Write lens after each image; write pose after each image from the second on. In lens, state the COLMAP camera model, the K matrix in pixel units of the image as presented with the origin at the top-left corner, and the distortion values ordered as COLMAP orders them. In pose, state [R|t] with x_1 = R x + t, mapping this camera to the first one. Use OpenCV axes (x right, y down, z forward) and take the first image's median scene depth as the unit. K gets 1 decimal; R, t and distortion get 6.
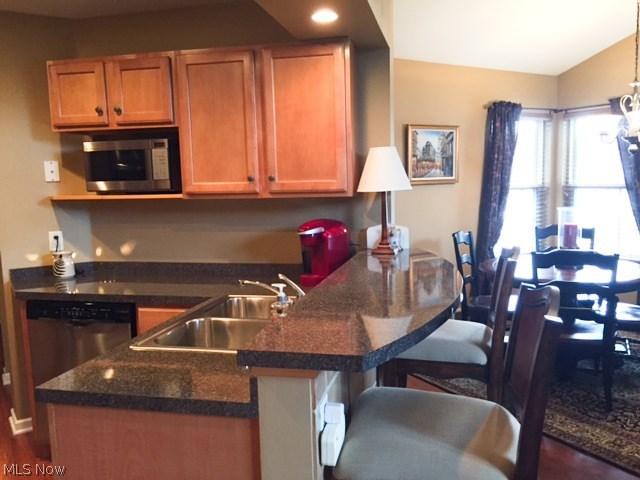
lens RADIAL K [[550.5, 0, 320.0], [0, 550.5, 240.0], [0, 0, 1]] dist [0.090035, -0.135116]
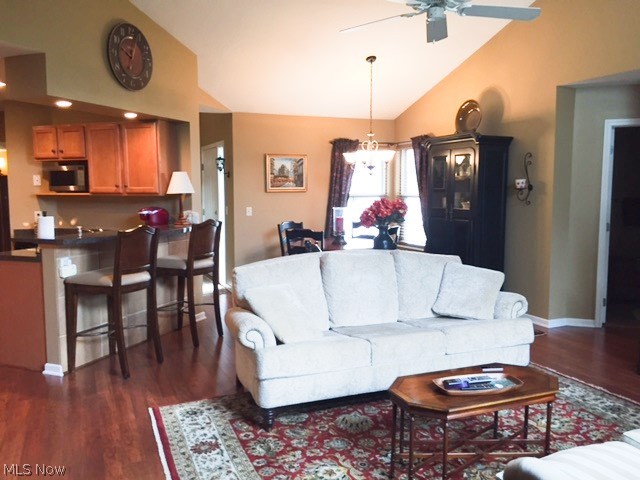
lens RADIAL K [[550.5, 0, 320.0], [0, 550.5, 240.0], [0, 0, 1]] dist [0.090035, -0.135116]
pose [[0.990111, 0.031817, -0.136634, 0.847451], [-0.033496, 0.999389, -0.010002, 0.078397], [0.136232, 0.014480, 0.990571, -0.871899]]
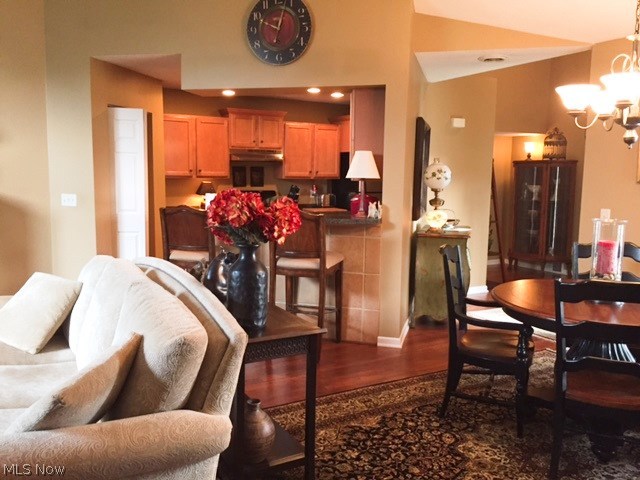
lens RADIAL K [[550.5, 0, 320.0], [0, 550.5, 240.0], [0, 0, 1]] dist [0.090035, -0.135116]
pose [[-0.045262, 0.140737, -0.989012, 1.660129], [-0.122911, 0.981720, 0.145325, -0.125226], [0.991385, 0.128139, -0.027137, 0.921789]]
